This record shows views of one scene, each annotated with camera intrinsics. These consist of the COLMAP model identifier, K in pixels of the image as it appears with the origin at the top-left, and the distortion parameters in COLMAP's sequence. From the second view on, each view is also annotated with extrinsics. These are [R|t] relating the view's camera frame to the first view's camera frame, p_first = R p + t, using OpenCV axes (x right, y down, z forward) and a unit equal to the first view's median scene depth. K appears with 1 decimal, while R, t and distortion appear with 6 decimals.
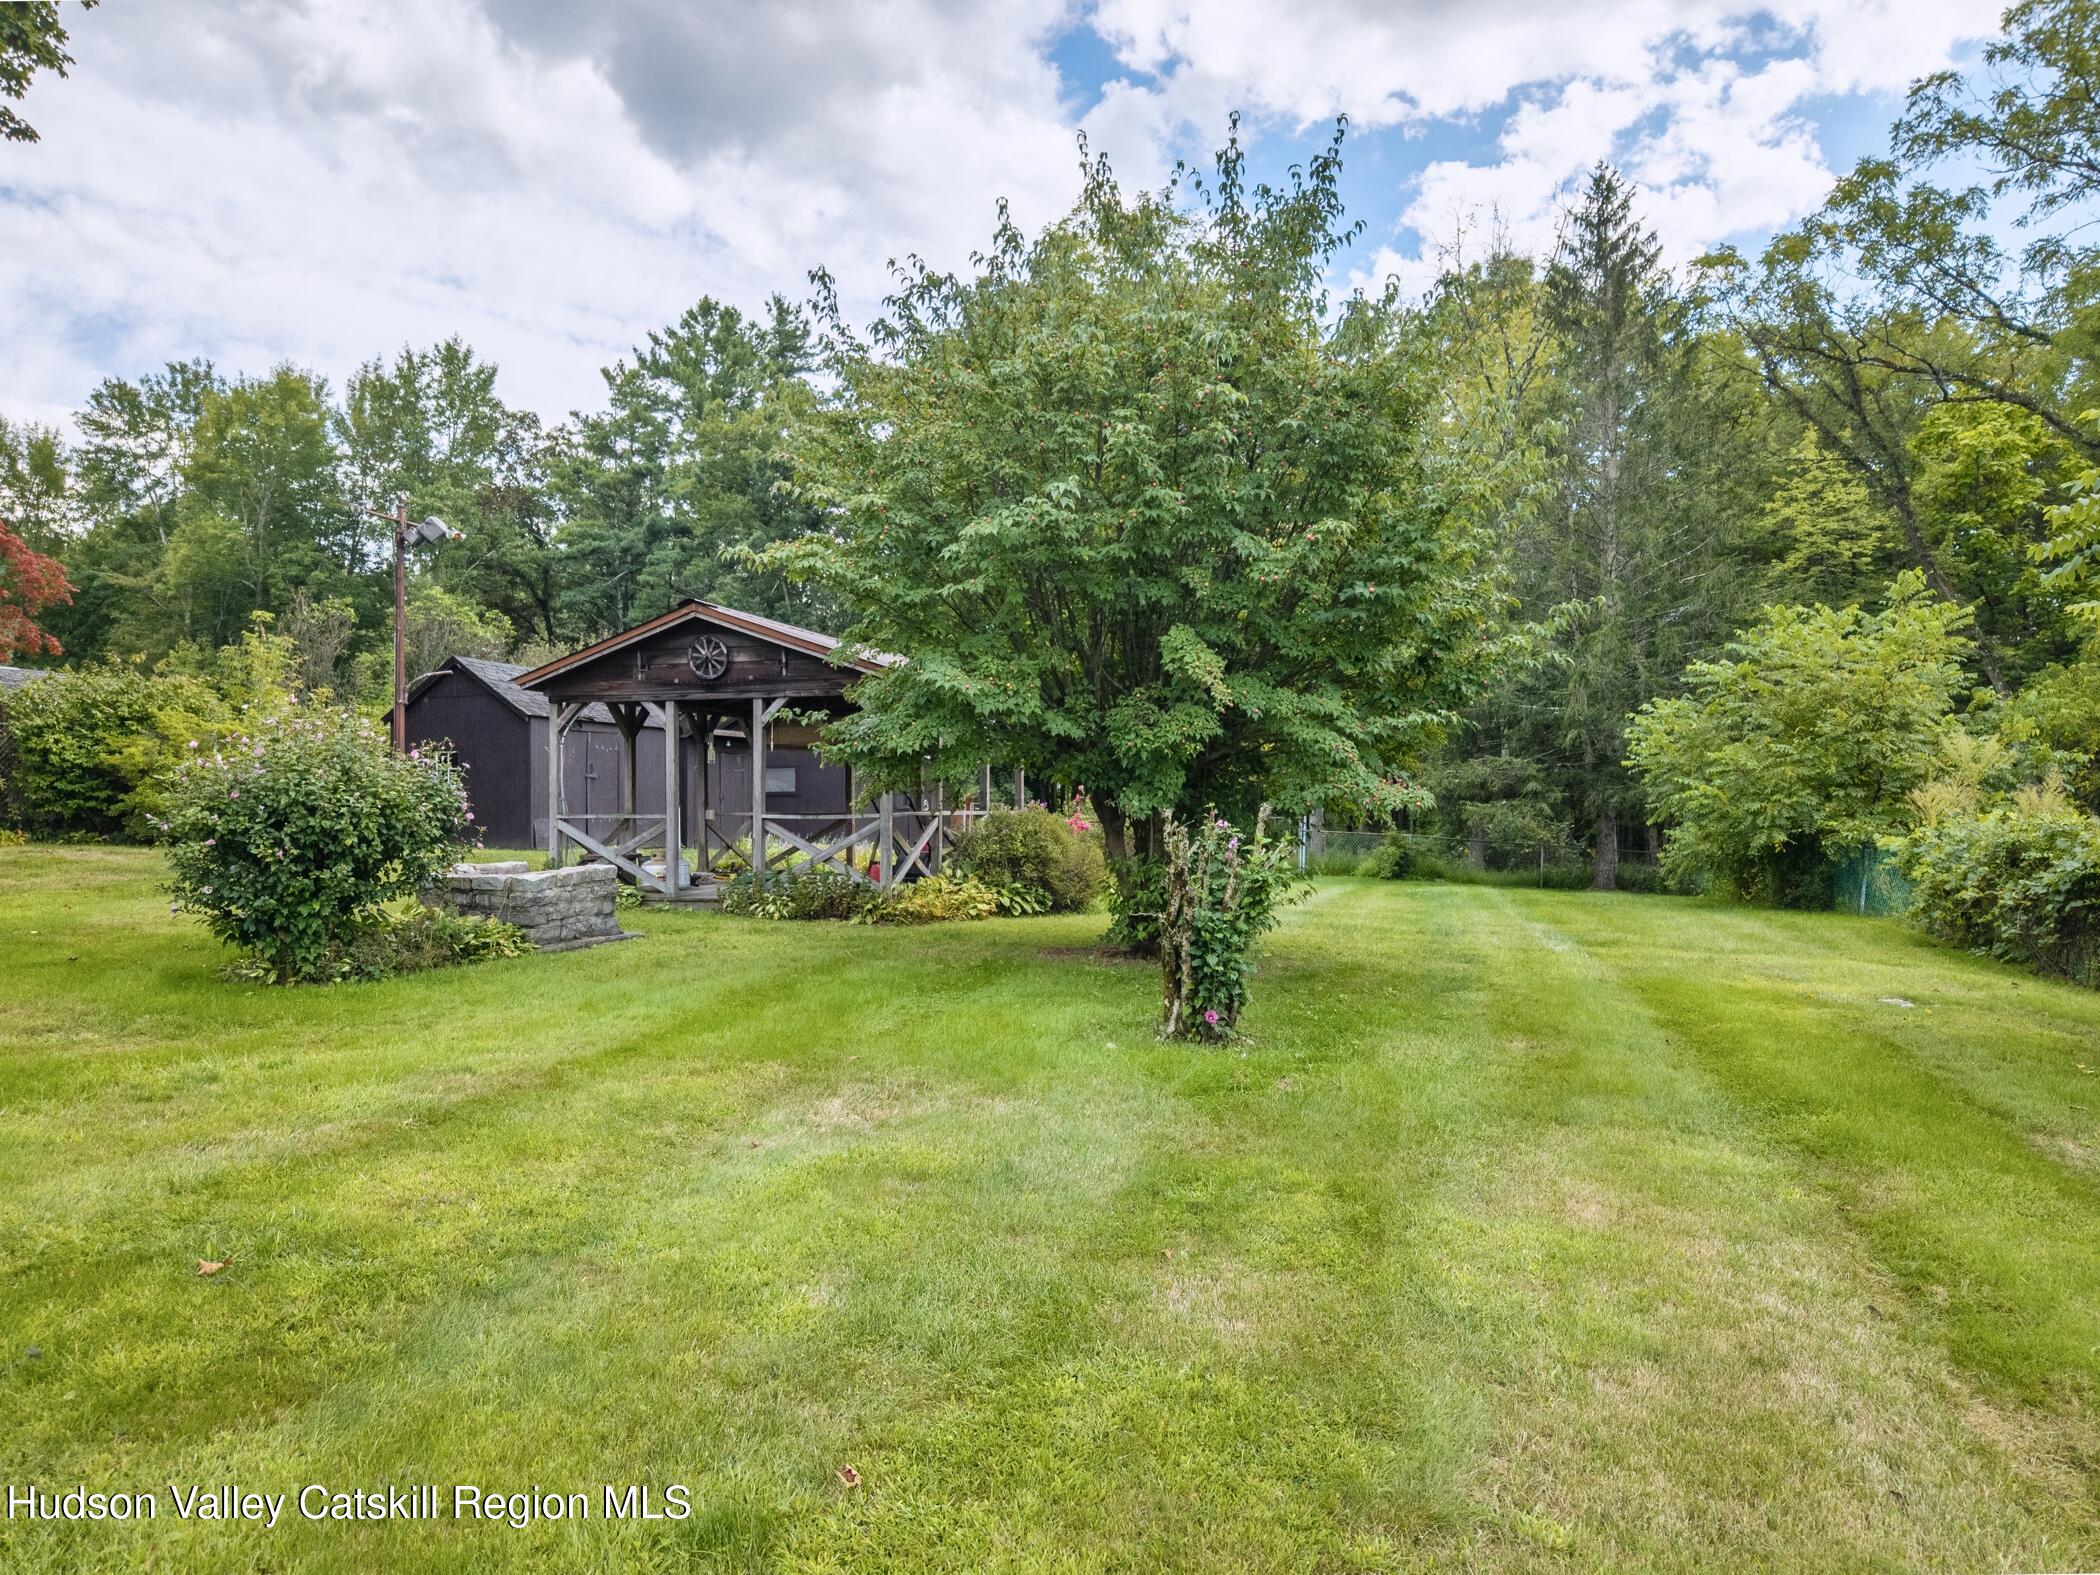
lens RADIAL K [[1417.9, 0, 1050.0], [0, 1417.9, 787.5], [0, 0, 1]] dist [-0.004469, -0.000683]
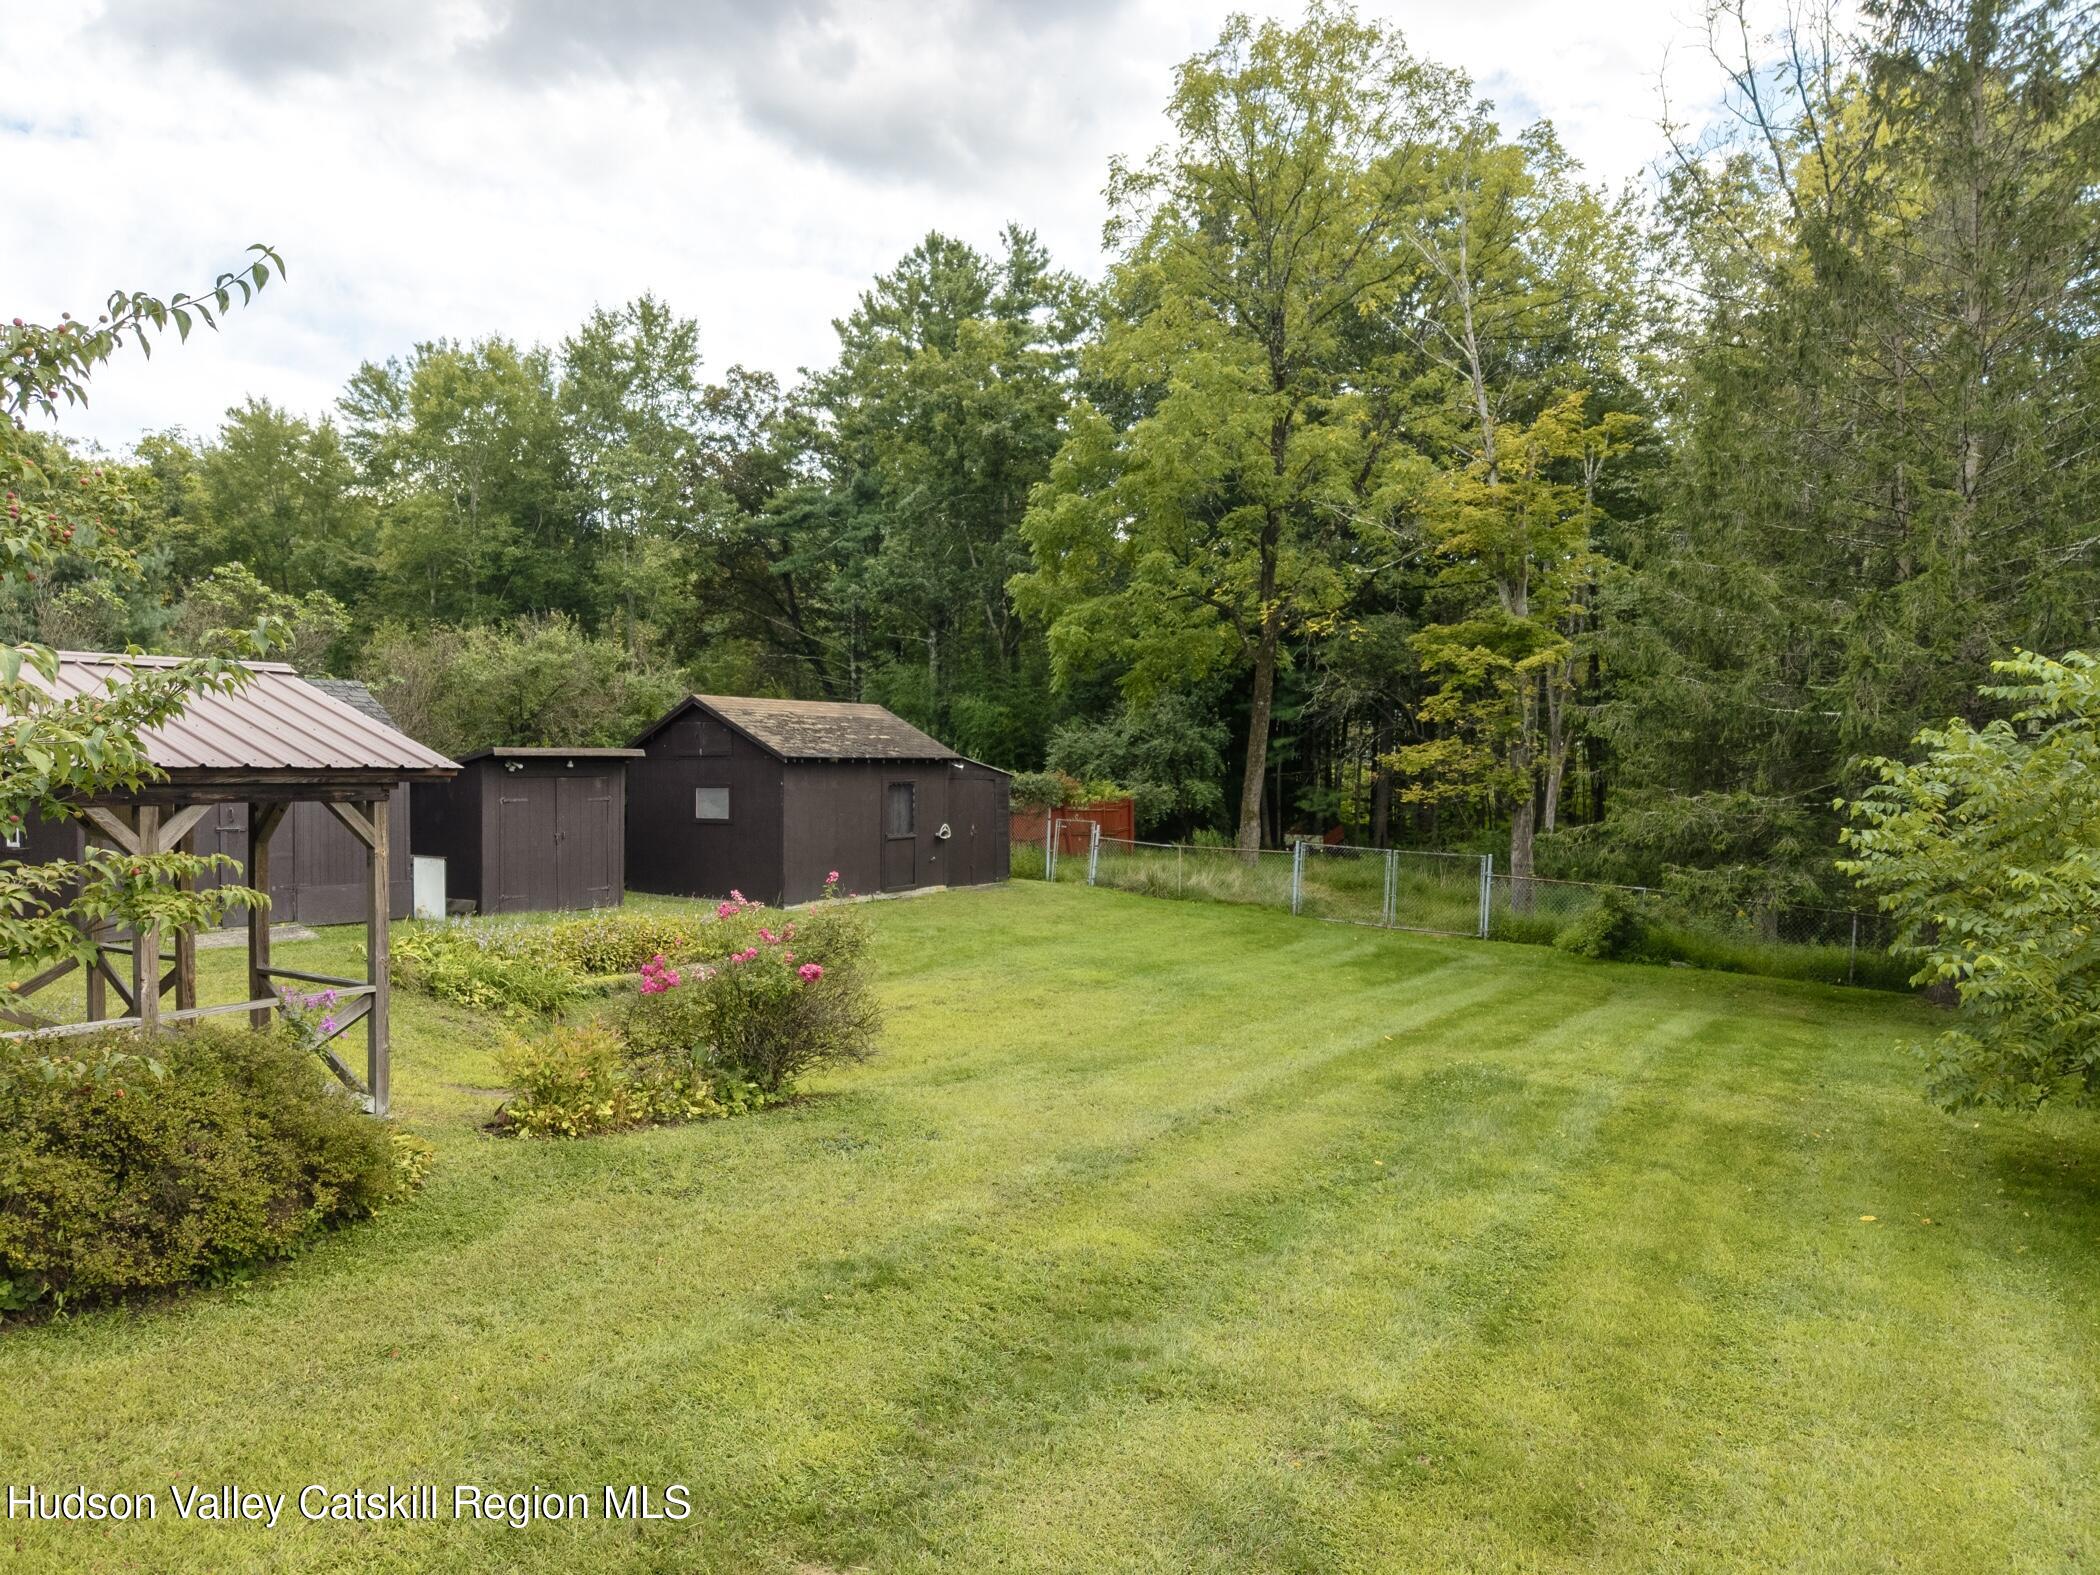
lens RADIAL K [[1417.9, 0, 1050.0], [0, 1417.9, 787.5], [0, 0, 1]] dist [-0.004469, -0.000683]
pose [[0.963672, 0.014980, -0.266668, 0.083418], [-0.007566, 0.999556, 0.028806, -0.016849], [0.266981, -0.025742, 0.963358, 0.141954]]
